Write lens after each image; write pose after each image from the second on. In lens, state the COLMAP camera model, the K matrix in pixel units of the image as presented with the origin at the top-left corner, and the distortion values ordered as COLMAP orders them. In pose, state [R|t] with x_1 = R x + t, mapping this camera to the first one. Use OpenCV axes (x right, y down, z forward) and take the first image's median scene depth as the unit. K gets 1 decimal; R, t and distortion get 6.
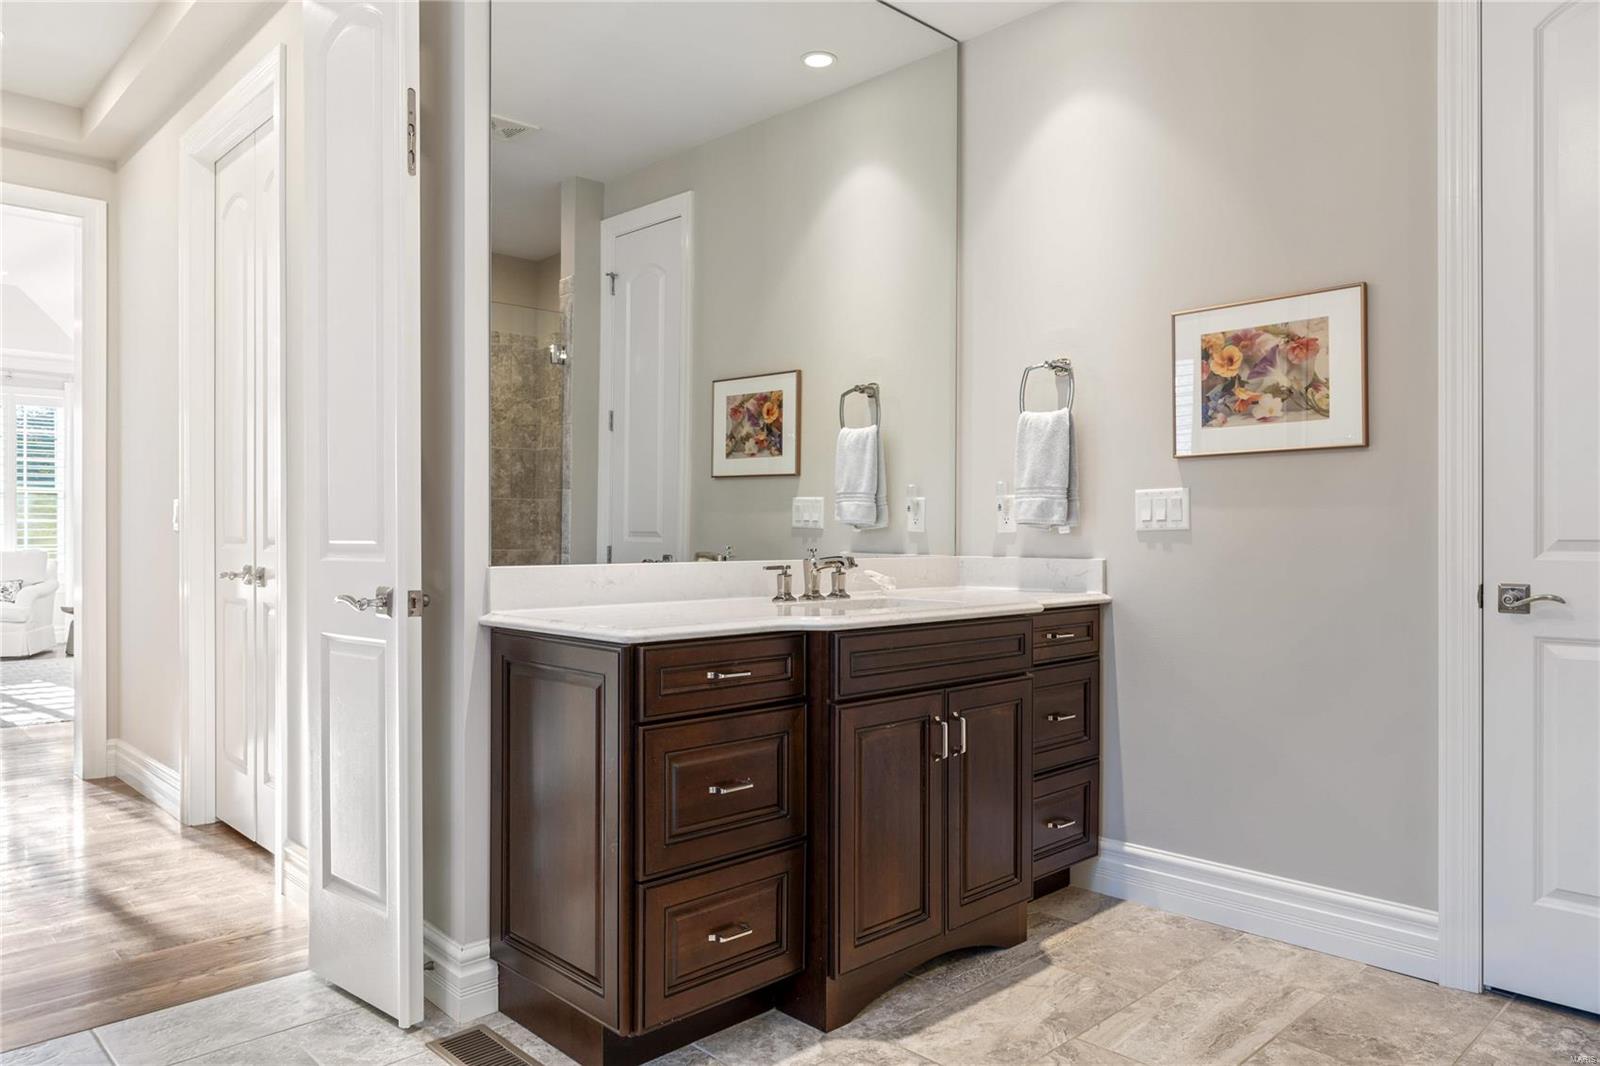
lens RADIAL K [[1100.1, 0, 824.1], [0, 1100.1, 536.3], [0, 0, 1]] dist [-0.002288, 0.000687]
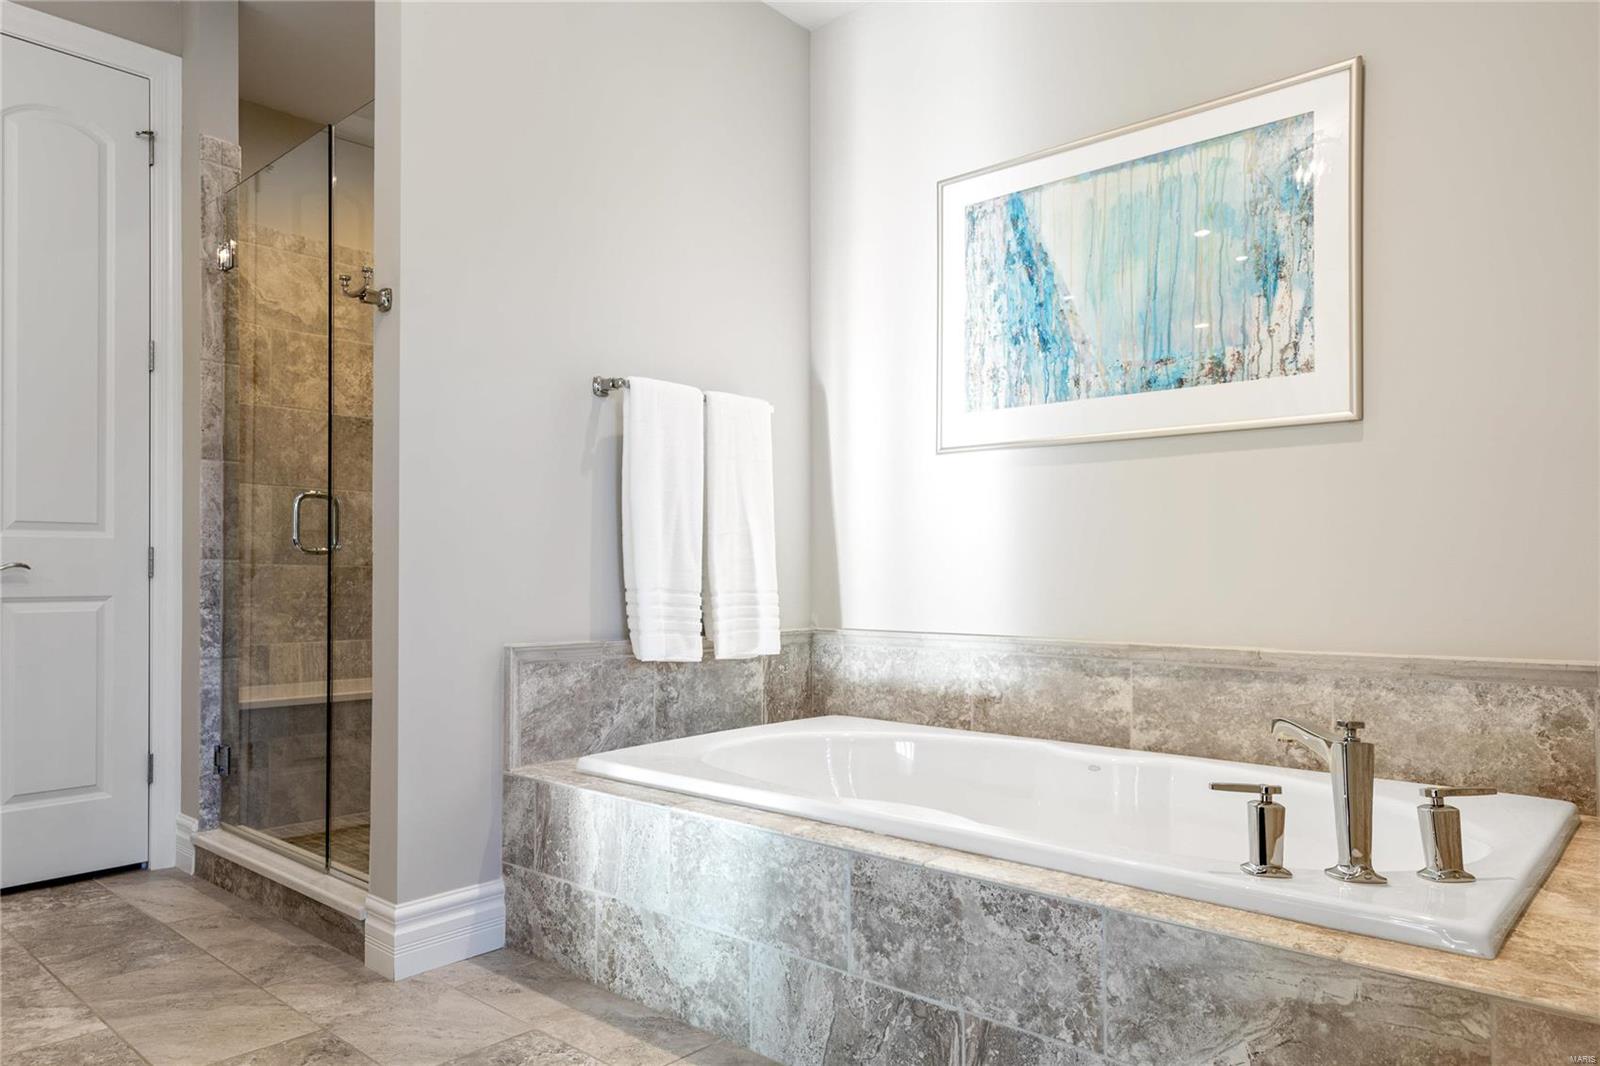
lens RADIAL K [[1077.8, 0, 684.2], [0, 1077.8, 561.5], [0, 0, 1]] dist [0.008420, -0.000035]
pose [[-0.010208, 0.008137, 0.999915, -0.519659], [0.000513, 0.999967, -0.008133, 0.053752], [-0.999948, 0.000430, -0.010212, 0.208950]]
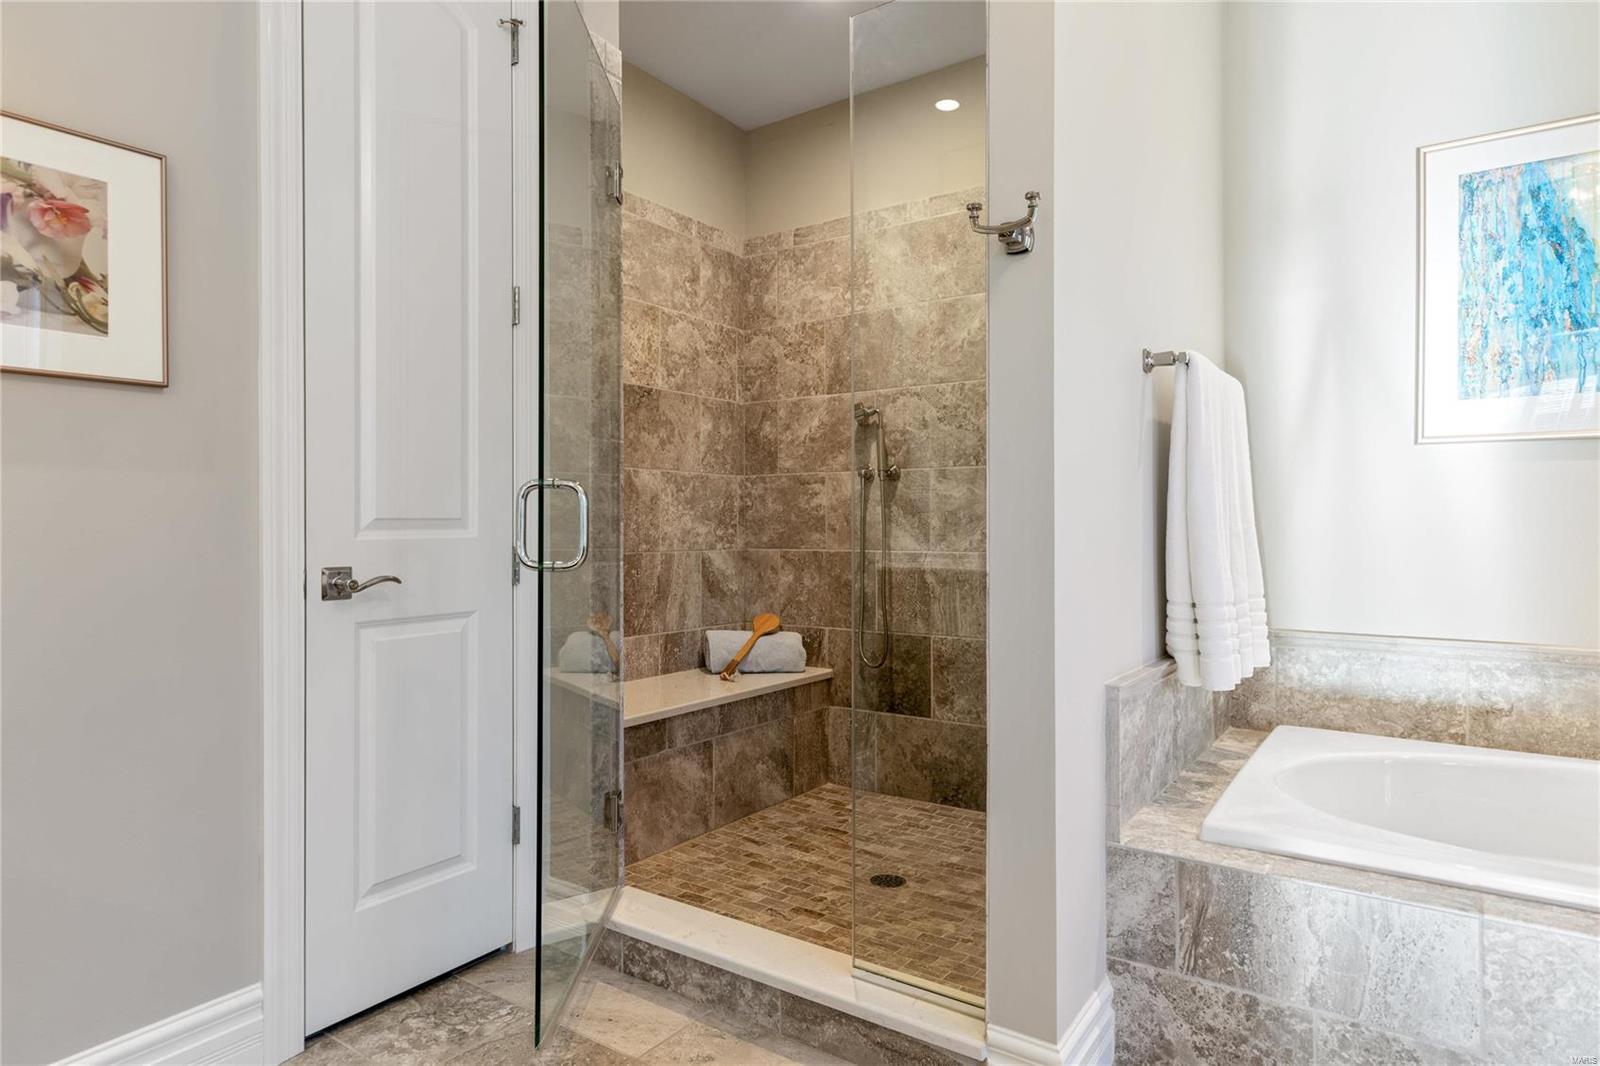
lens RADIAL K [[936.1, 0, 788.9], [0, 936.1, 516.8], [0, 0, 1]] dist [0.007558, -0.000513]
pose [[-0.180378, 0.002770, 0.983593, -0.174402], [0.001169, 0.999996, -0.002602, 0.004080], [-0.983597, 0.000680, -0.180381, 0.696006]]
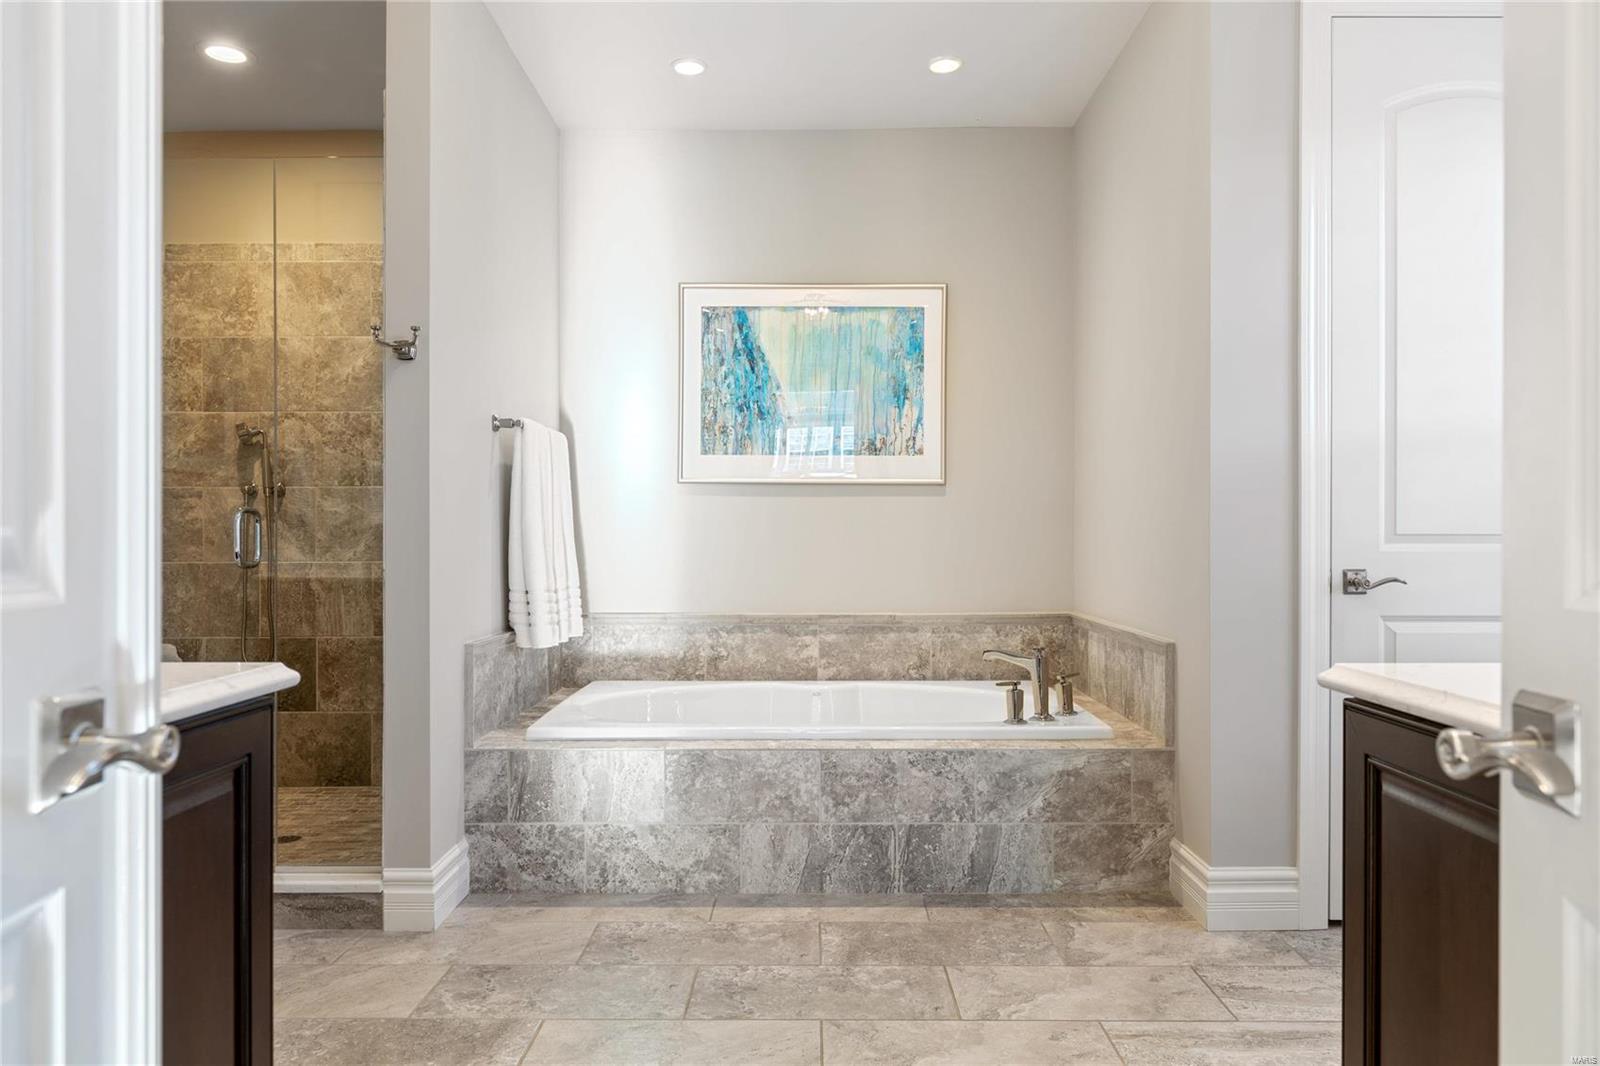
lens RADIAL K [[1100.1, 0, 824.1], [0, 1100.1, 536.3], [0, 0, 1]] dist [-0.002288, 0.000687]
pose [[-0.718876, -0.003824, 0.695128, -0.642615], [-0.001073, 0.999990, 0.004391, 0.001905], [-0.695137, 0.002411, -0.718873, 0.926812]]
